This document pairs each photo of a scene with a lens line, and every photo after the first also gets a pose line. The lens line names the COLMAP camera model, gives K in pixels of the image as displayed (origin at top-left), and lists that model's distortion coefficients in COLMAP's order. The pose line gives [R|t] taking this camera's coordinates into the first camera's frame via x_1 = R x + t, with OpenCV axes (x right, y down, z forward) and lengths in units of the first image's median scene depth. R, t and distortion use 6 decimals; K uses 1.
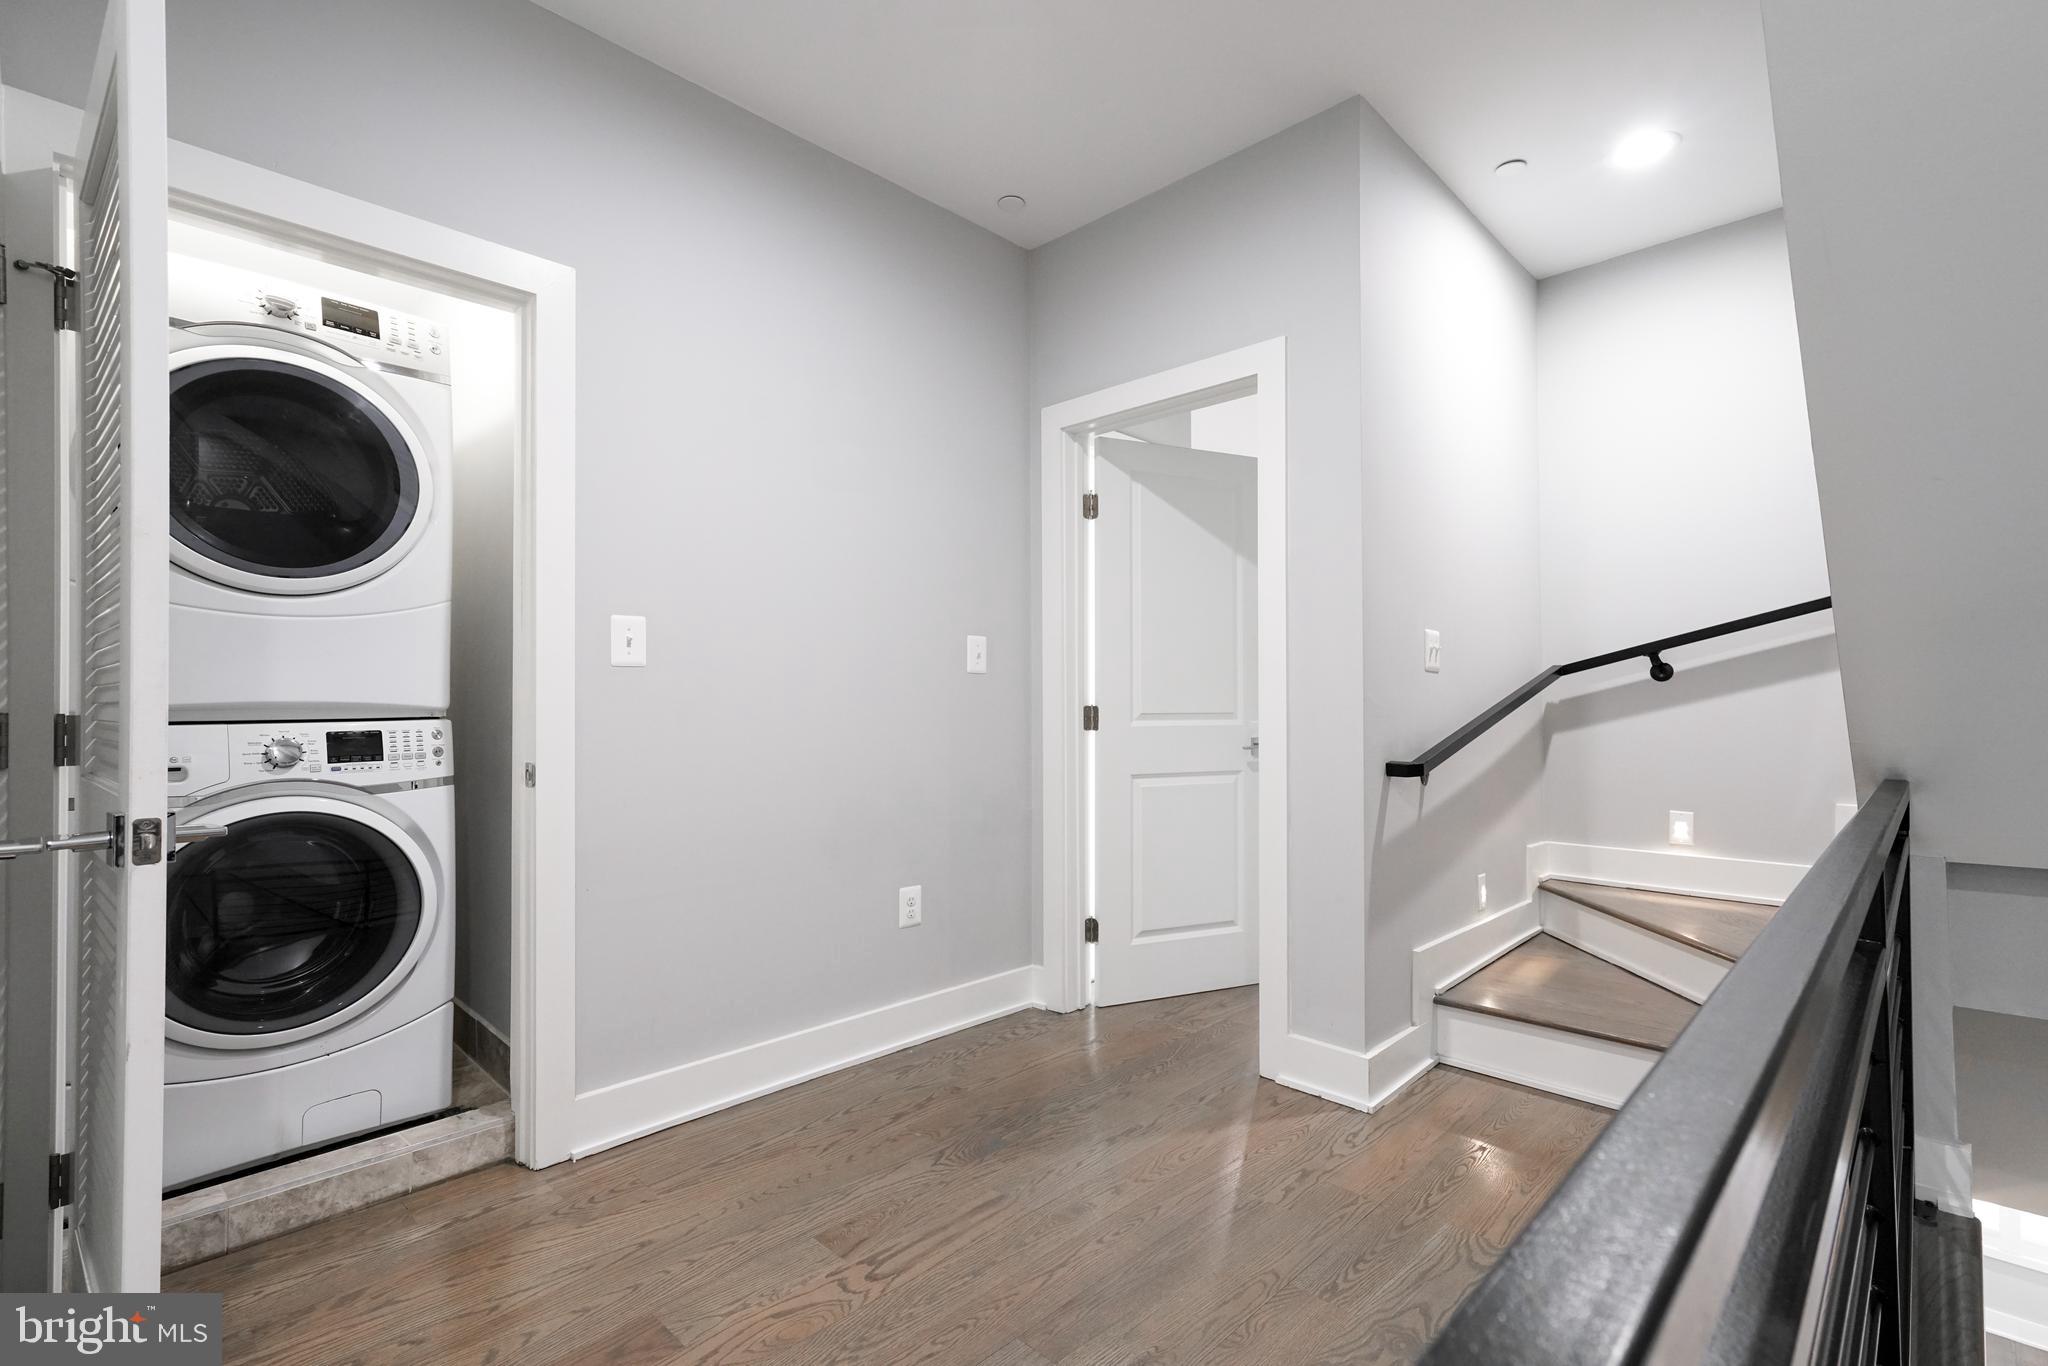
lens RADIAL K [[933.3, 0, 1024.0], [0, 933.3, 683.0], [0, 0, 1]] dist [-0.000460, 0.010013]
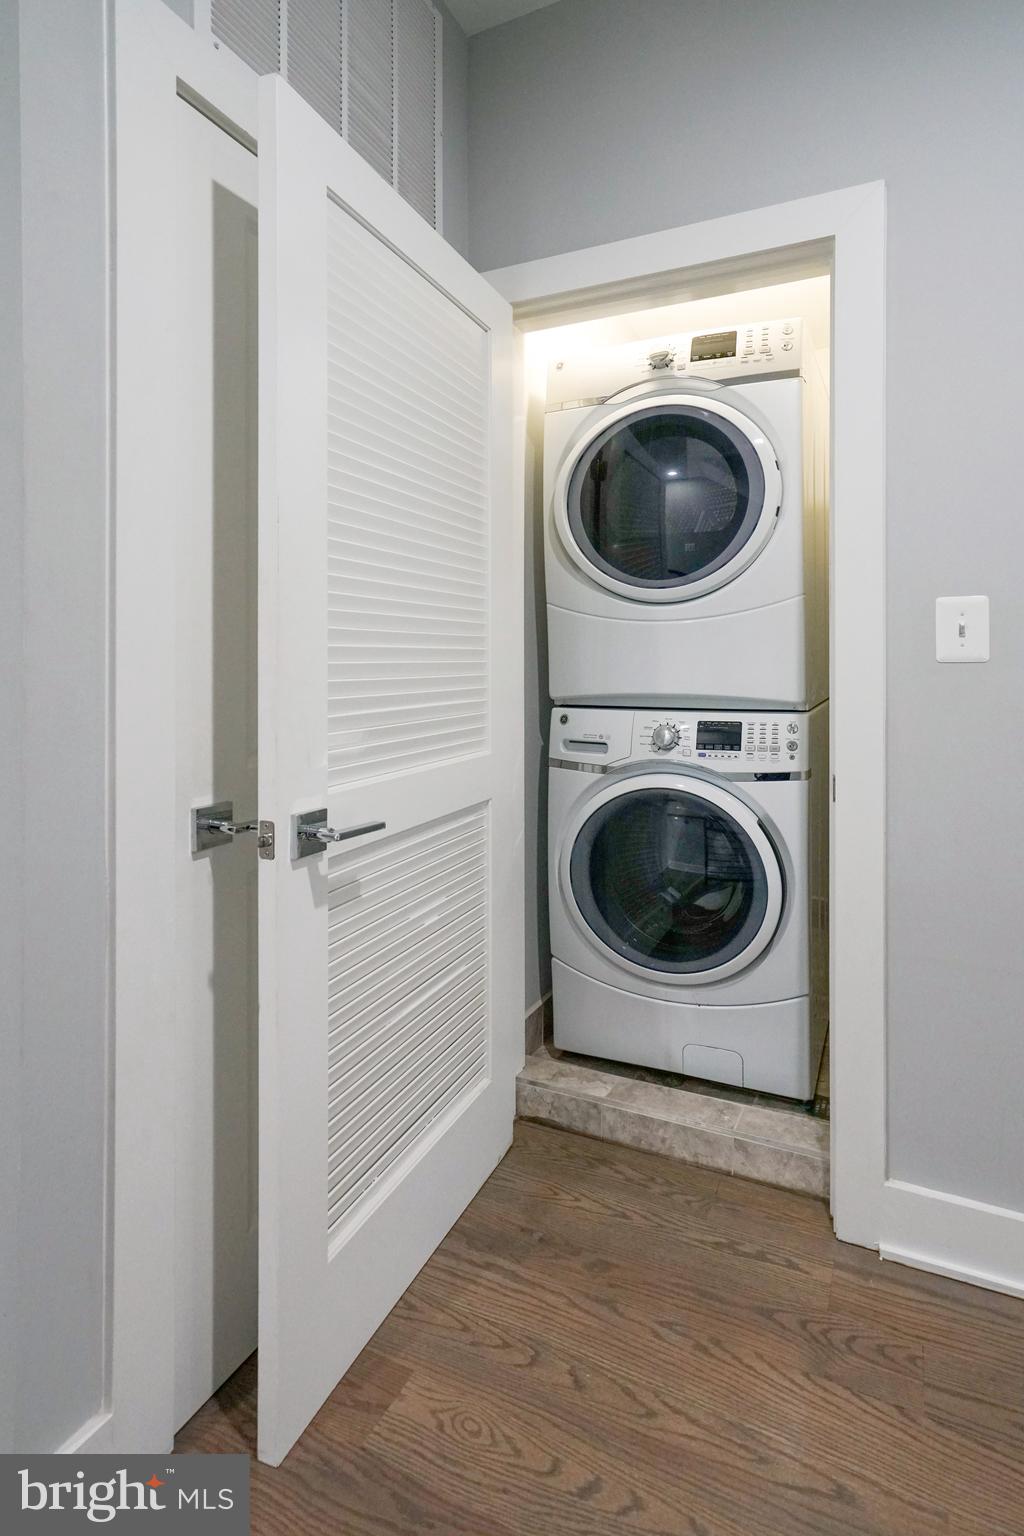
lens RADIAL K [[757.1, 0, 515.3], [0, 757.1, 688.9], [0, 0, 1]] dist [0.020179, 0.001092]
pose [[0.351840, 0.033525, -0.935460, 0.027450], [0.012260, 0.999108, 0.040417, -0.025700], [0.935980, -0.025689, 0.351115, 0.476181]]
